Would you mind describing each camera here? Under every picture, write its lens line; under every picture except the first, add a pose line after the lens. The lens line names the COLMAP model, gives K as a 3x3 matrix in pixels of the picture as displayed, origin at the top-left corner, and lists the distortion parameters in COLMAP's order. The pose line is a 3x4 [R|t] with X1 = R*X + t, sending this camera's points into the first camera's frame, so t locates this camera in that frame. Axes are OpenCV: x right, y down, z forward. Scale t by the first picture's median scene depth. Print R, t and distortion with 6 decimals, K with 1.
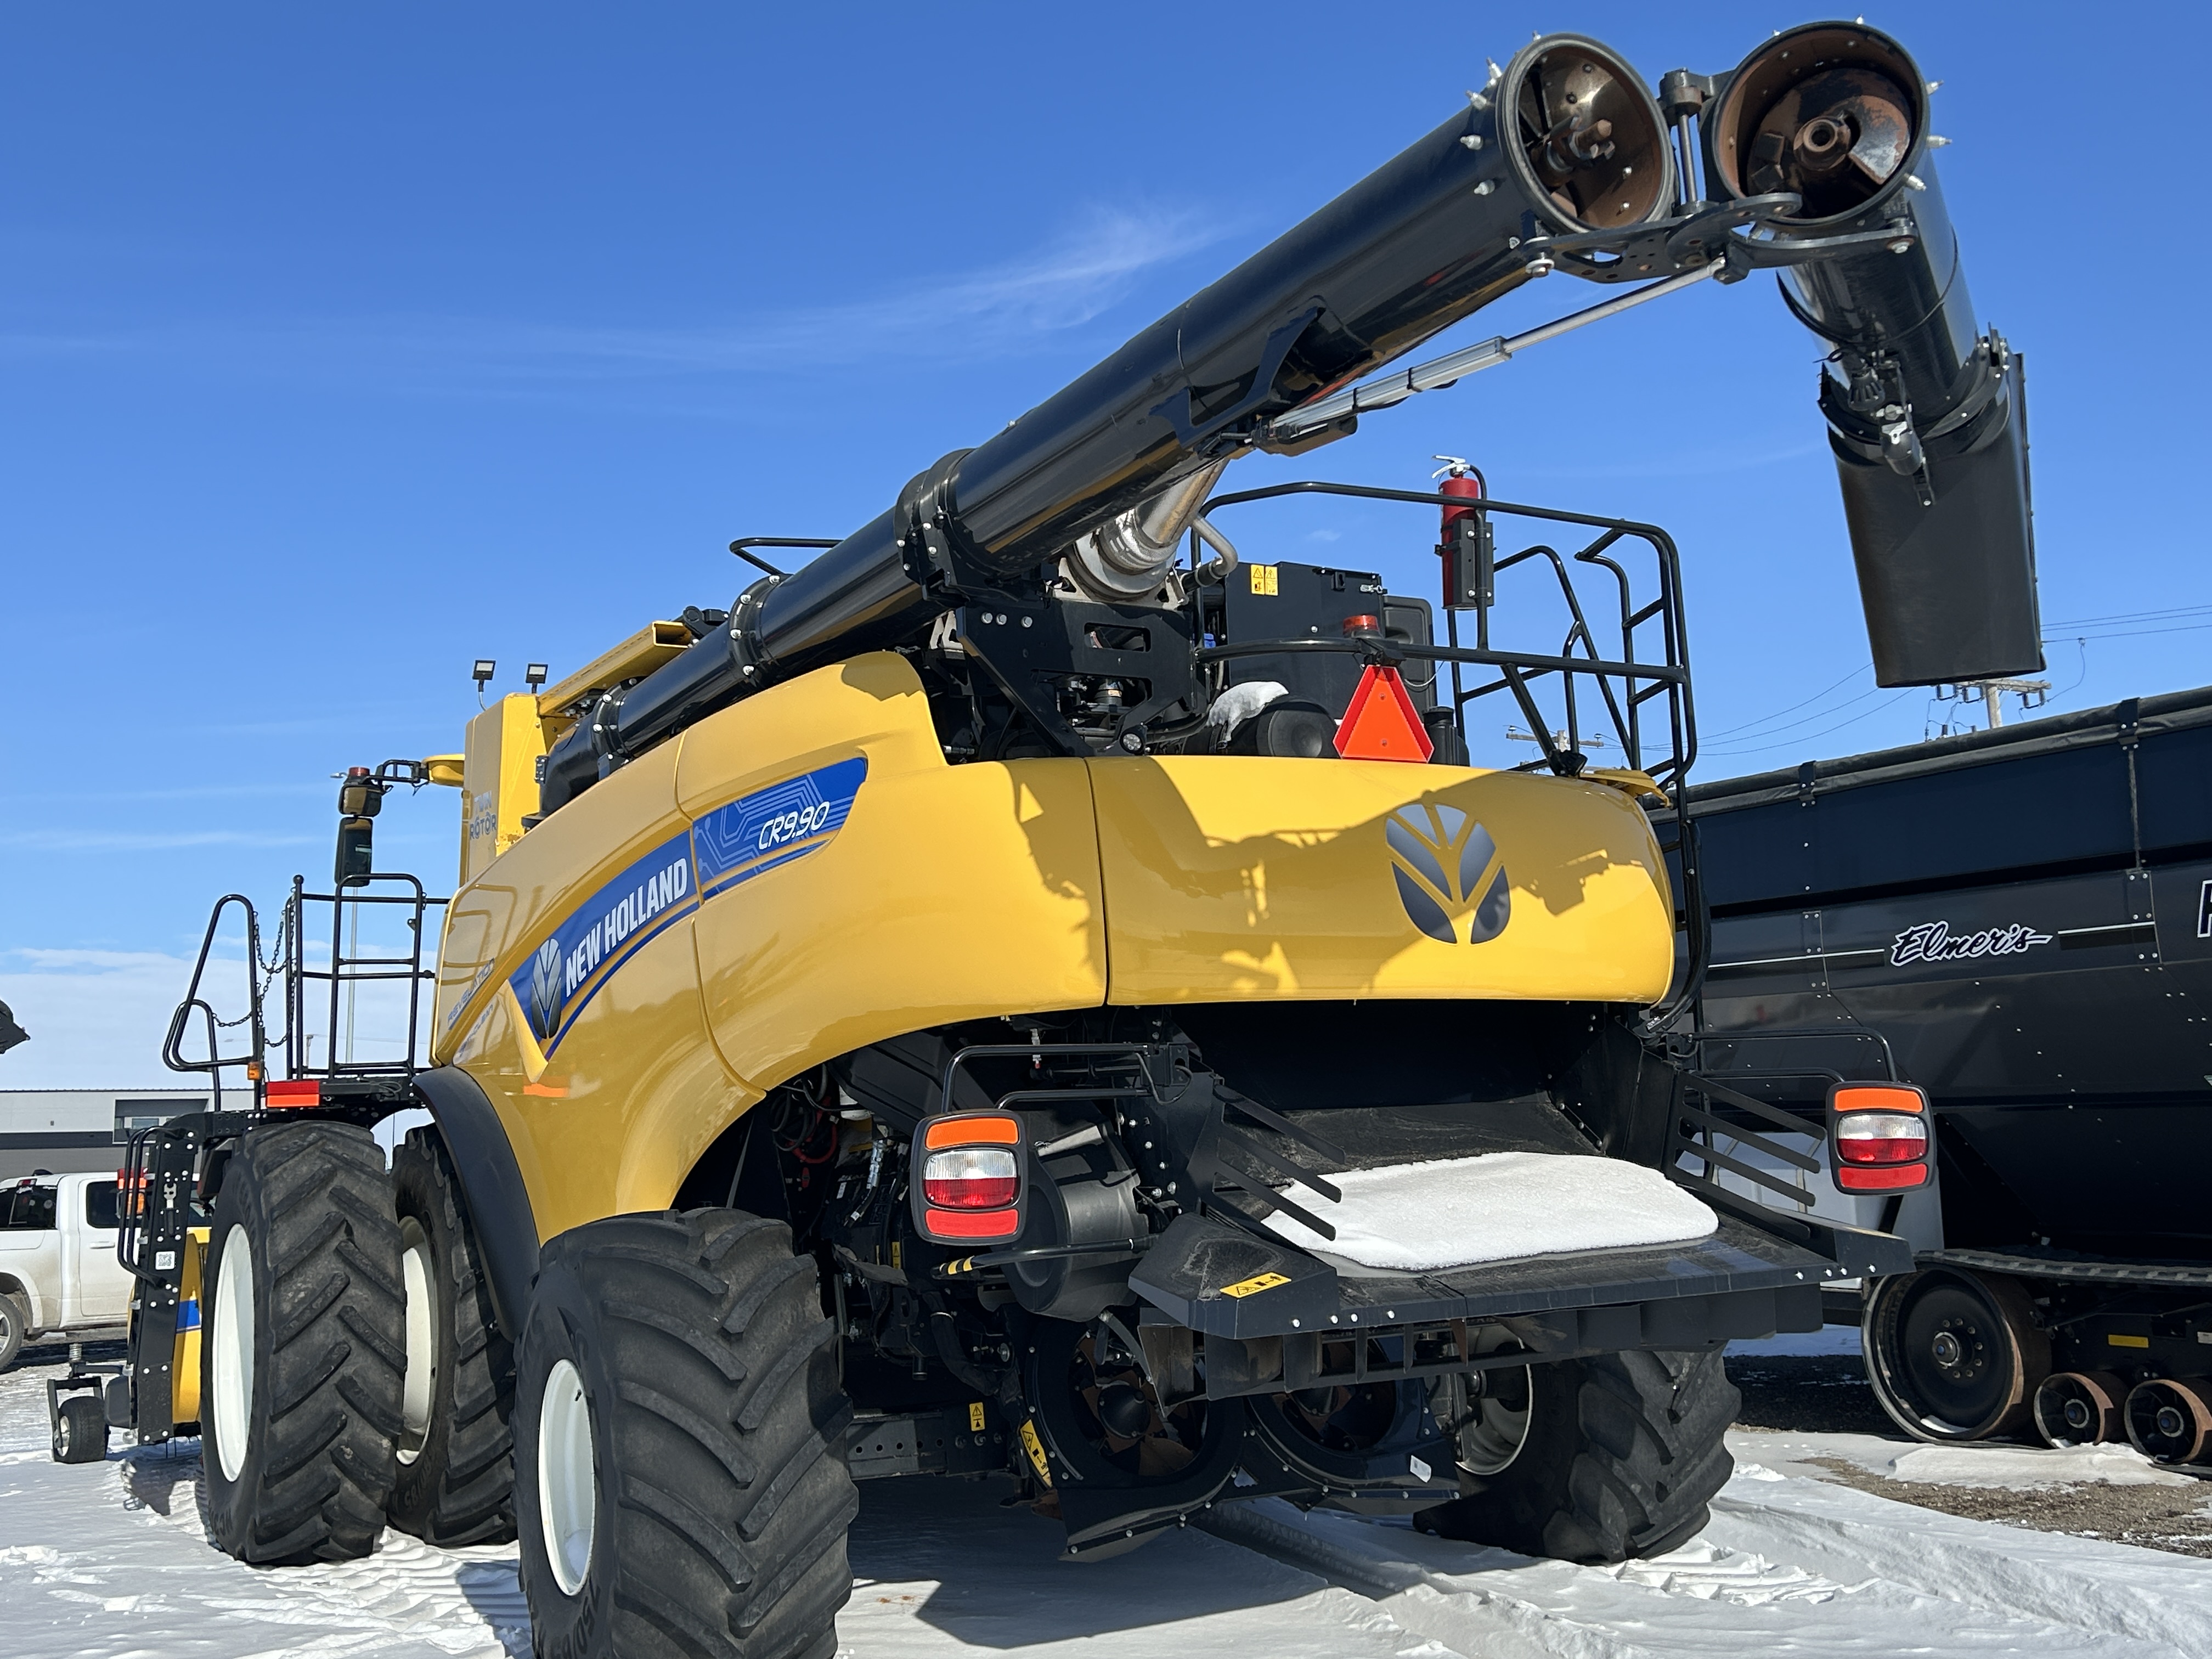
lens RADIAL K [[2311.5, 0, 1106.0], [0, 2311.5, 829.5], [0, 0, 1]] dist [-0.001629, -0.007740]
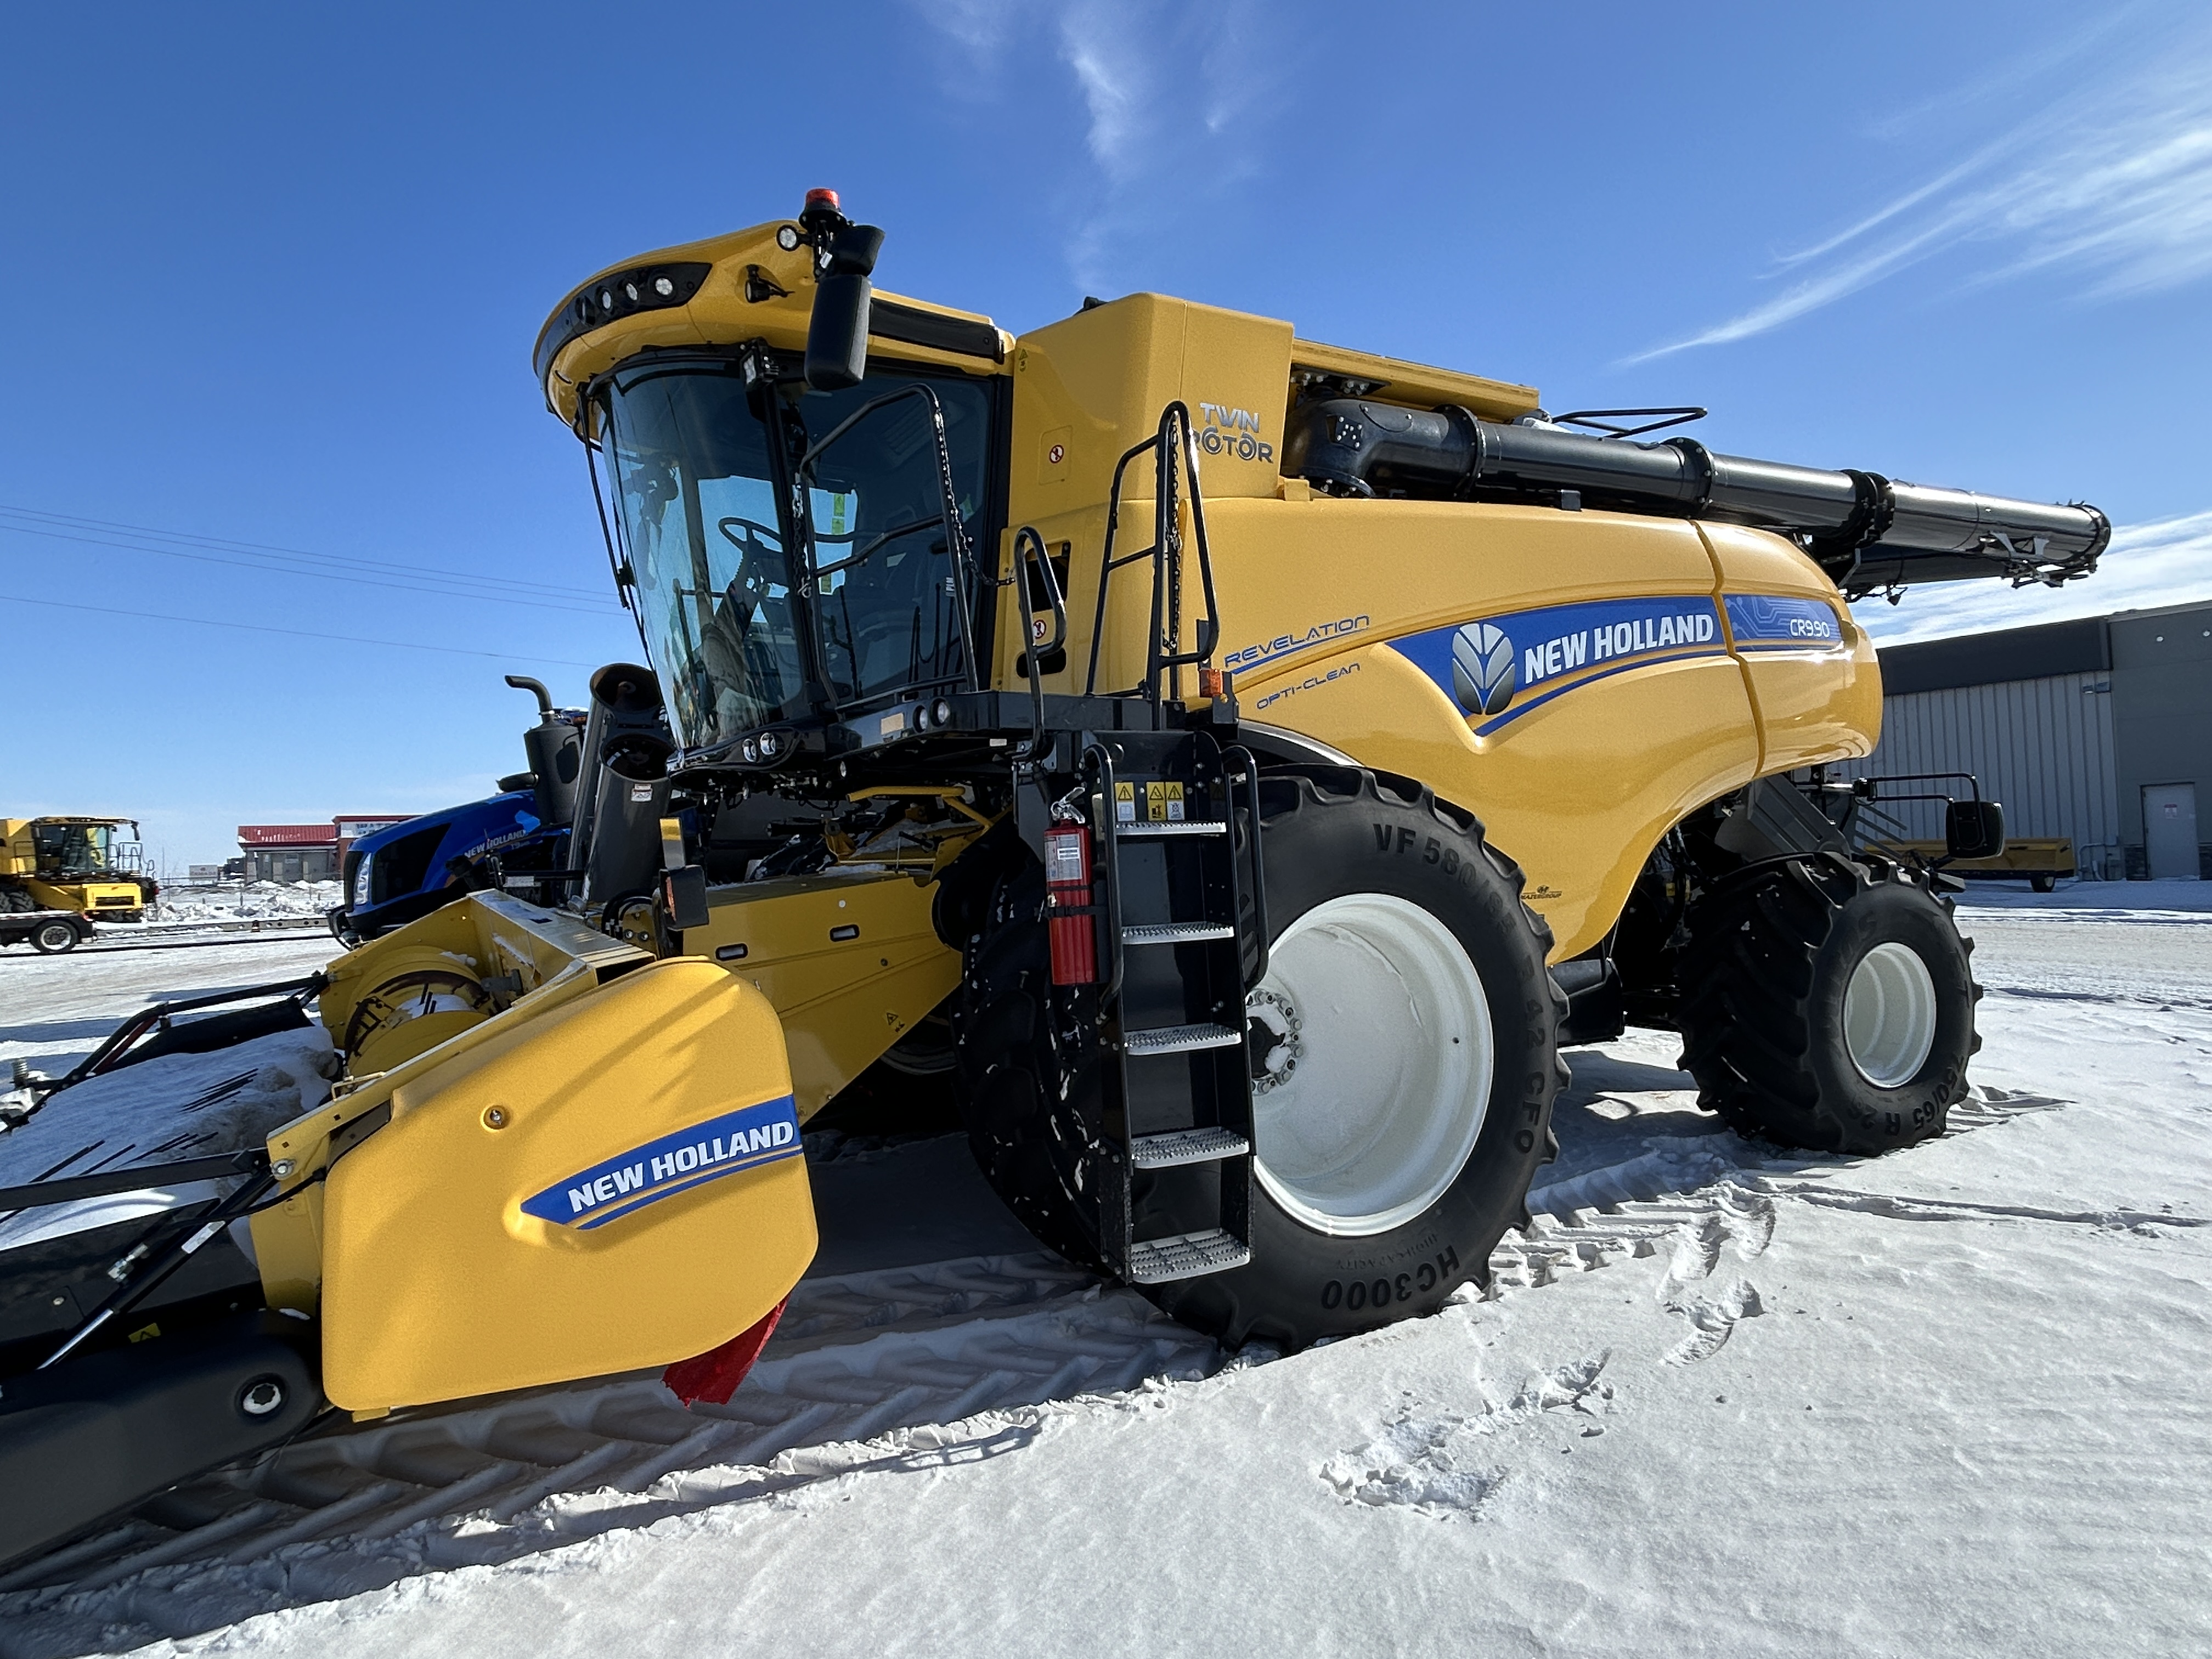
lens RADIAL K [[1306.7, 0, 1106.0], [0, 1306.7, 829.5], [0, 0, 1]] dist [-0.001659, -0.000572]
pose [[-0.005776, 0.054117, 0.998518, -0.899508], [-0.102186, 0.993275, -0.054424, 0.206924], [-0.994749, -0.102349, -0.000207, 1.260985]]
